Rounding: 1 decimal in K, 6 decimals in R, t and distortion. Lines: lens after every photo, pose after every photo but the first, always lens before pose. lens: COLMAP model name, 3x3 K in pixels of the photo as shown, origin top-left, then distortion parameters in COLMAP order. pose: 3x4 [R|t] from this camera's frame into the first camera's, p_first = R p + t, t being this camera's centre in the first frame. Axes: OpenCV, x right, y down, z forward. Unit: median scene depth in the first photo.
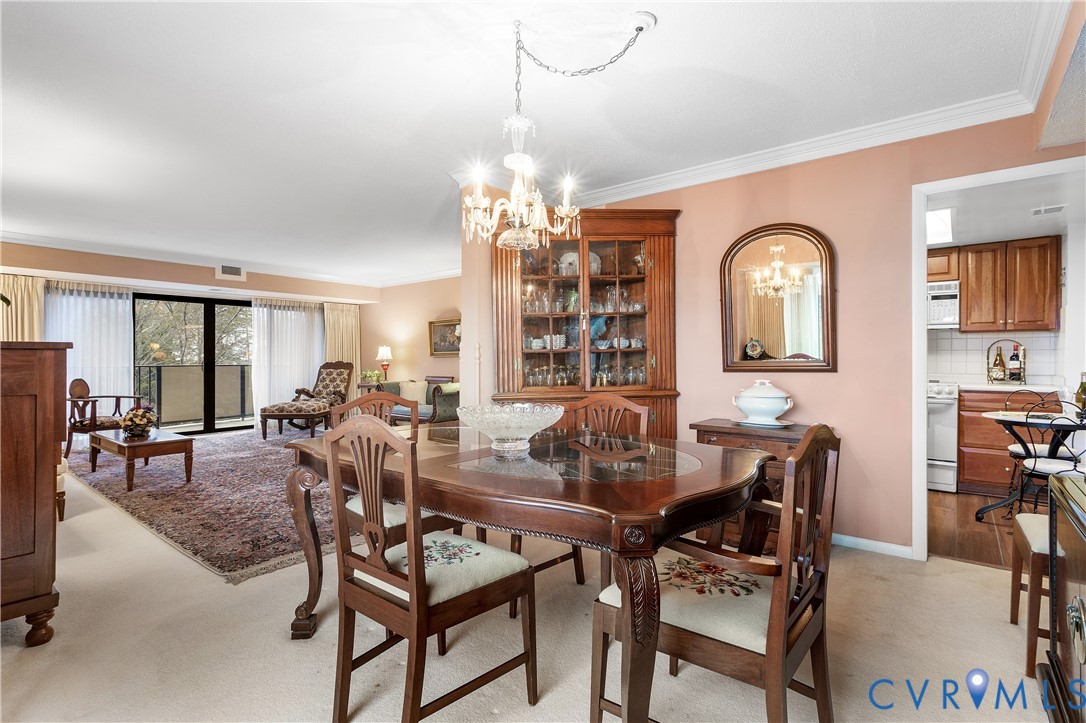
lens RADIAL K [[521.1, 0, 544.0], [0, 521.1, 363.5], [0, 0, 1]] dist [-0.010820, -0.000721]
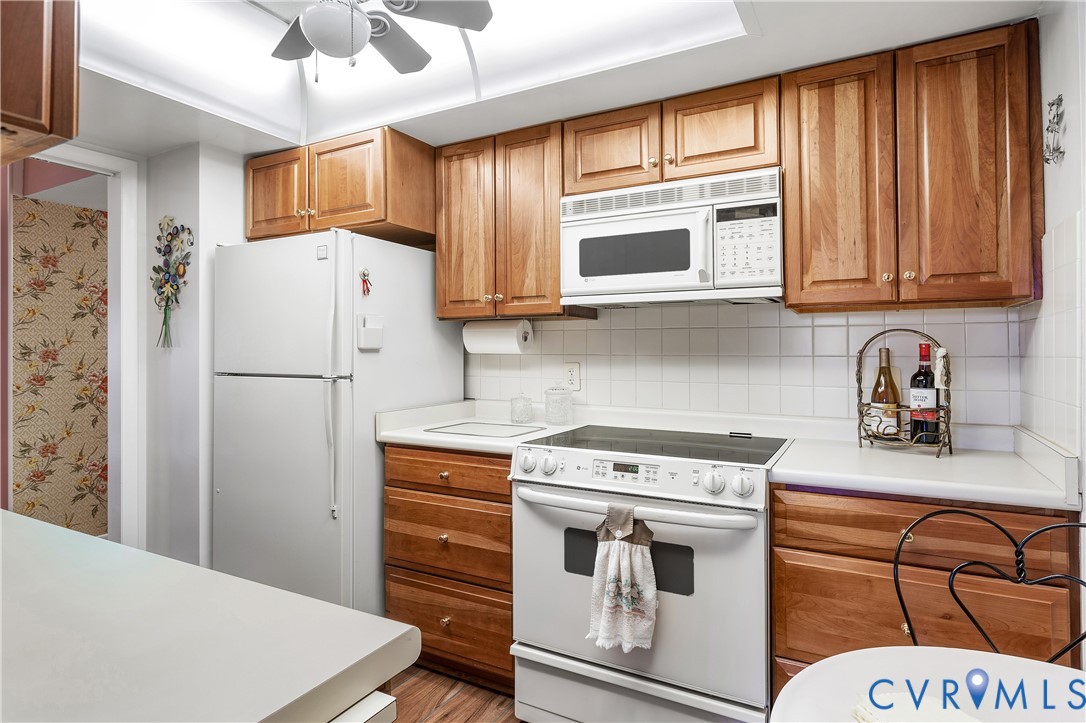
lens RADIAL K [[575.8, 0, 549.1], [0, 575.8, 339.1], [0, 0, 1]] dist [-0.003423, 0.001627]
pose [[0.987173, 0.001508, 0.159648, 0.592581], [0.003556, 0.999500, -0.031427, -0.027604], [-0.159616, 0.031591, 0.986674, 0.647204]]
